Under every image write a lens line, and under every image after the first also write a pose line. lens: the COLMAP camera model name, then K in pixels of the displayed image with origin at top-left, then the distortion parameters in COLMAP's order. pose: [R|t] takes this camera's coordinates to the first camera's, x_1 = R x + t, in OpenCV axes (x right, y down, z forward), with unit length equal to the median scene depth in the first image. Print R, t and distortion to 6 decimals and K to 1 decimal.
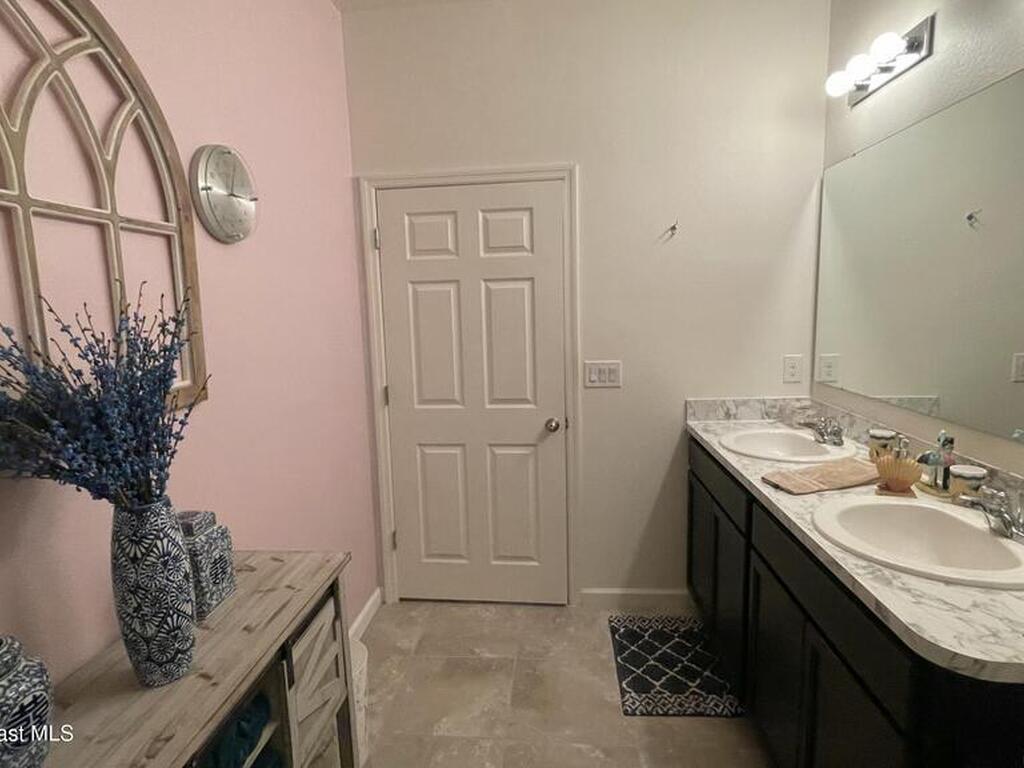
lens RADIAL K [[552.9, 0, 510.5], [0, 552.9, 383.7], [0, 0, 1]] dist [-0.003282, 0.001950]
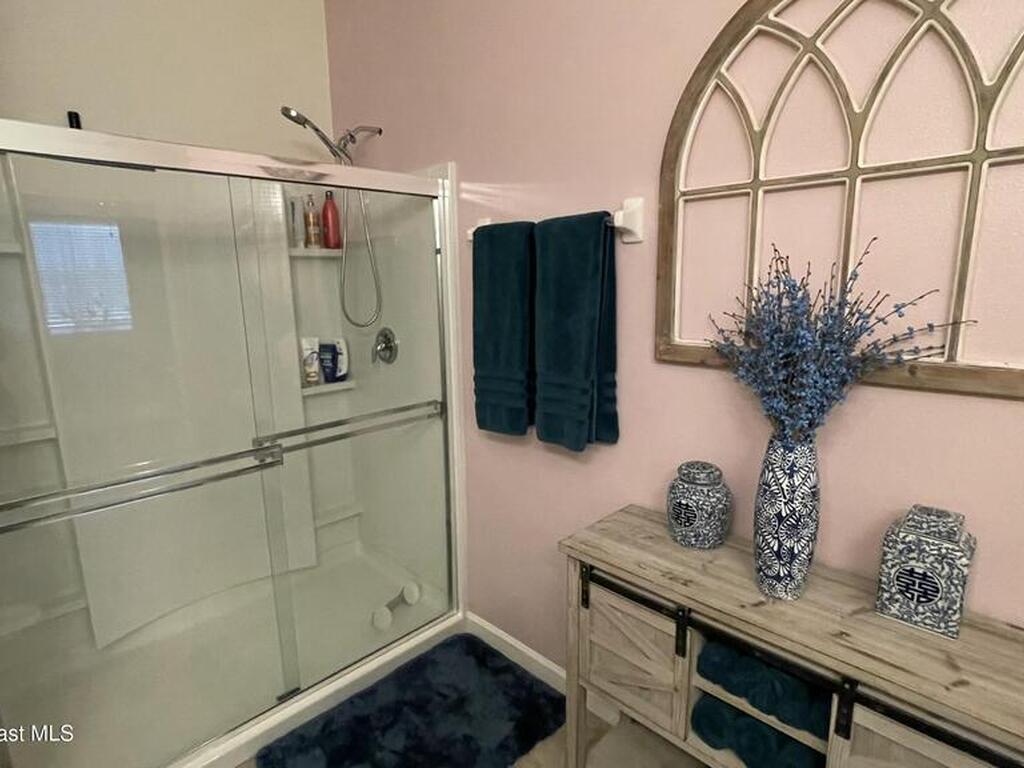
lens RADIAL K [[552.9, 0, 510.5], [0, 552.9, 383.7], [0, 0, 1]] dist [-0.003282, 0.001950]
pose [[-0.648659, 0.184492, -0.738379, 0.511022], [-0.069324, 0.951819, 0.298723, -0.189383], [0.757915, 0.244957, -0.604616, 1.181106]]
